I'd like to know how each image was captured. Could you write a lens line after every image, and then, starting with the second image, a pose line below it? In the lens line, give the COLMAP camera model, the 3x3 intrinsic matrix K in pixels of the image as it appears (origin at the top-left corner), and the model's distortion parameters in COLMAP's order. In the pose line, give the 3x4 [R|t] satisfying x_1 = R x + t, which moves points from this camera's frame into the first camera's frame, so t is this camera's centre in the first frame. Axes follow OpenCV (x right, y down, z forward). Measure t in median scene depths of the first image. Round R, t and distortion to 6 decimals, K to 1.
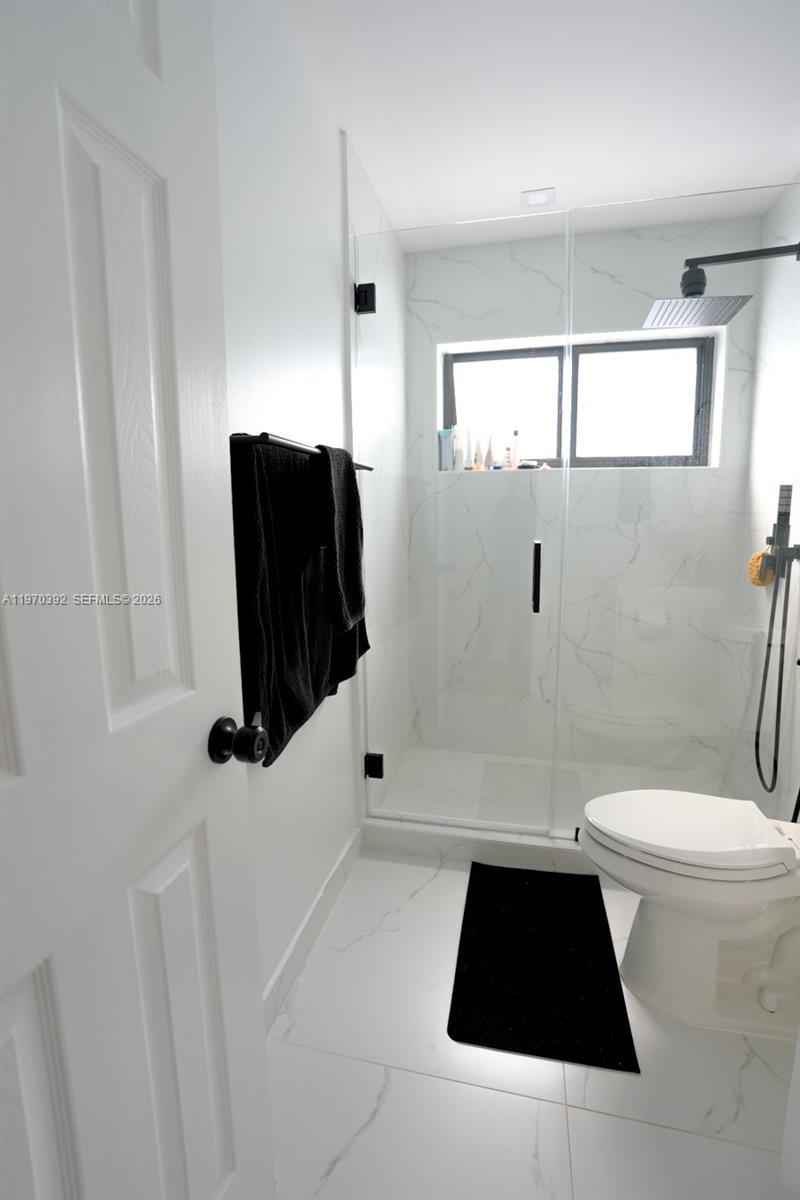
lens RADIAL K [[553.9, 0, 395.5], [0, 553.9, 594.5], [0, 0, 1]] dist [-0.069990, 0.026652]
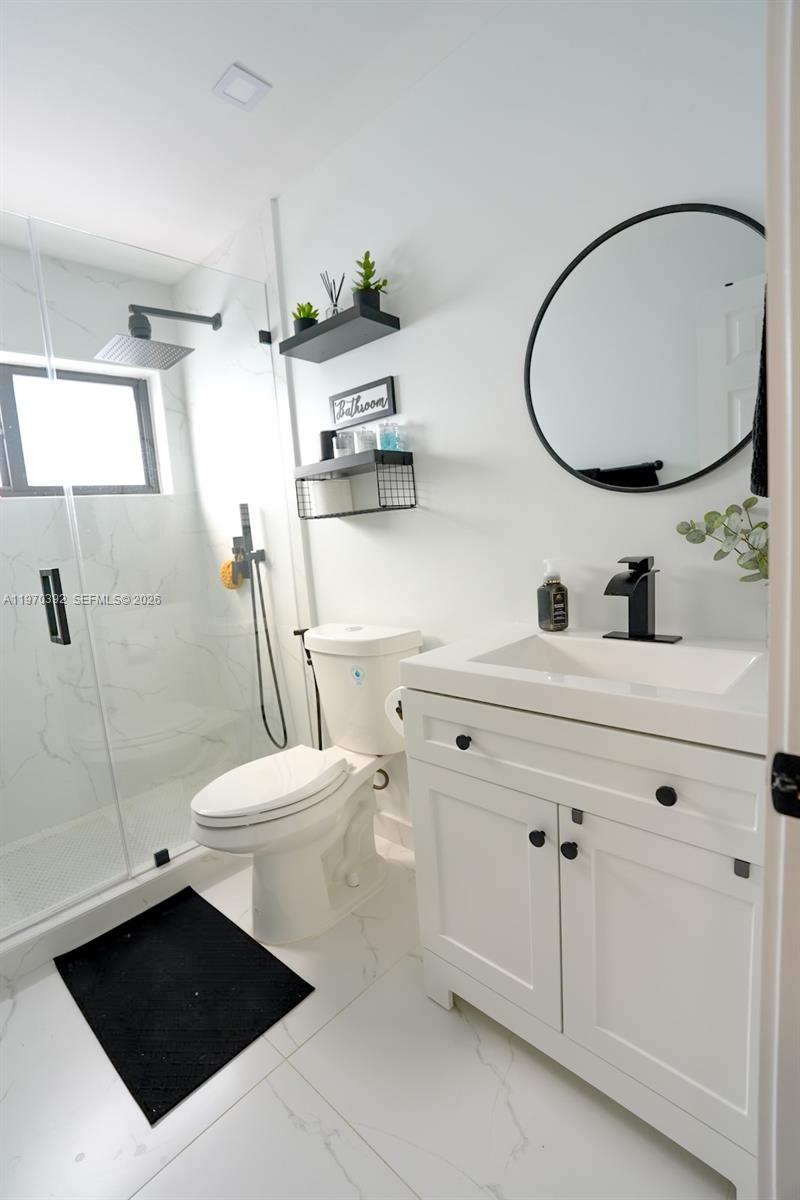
lens RADIAL K [[553.9, 0, 395.5], [0, 553.9, 594.5], [0, 0, 1]] dist [-0.069990, 0.026652]
pose [[0.511660, -0.139425, 0.847800, -0.192537], [0.206724, 0.977736, 0.036033, 0.027912], [-0.833948, 0.156824, 0.529091, 0.053117]]
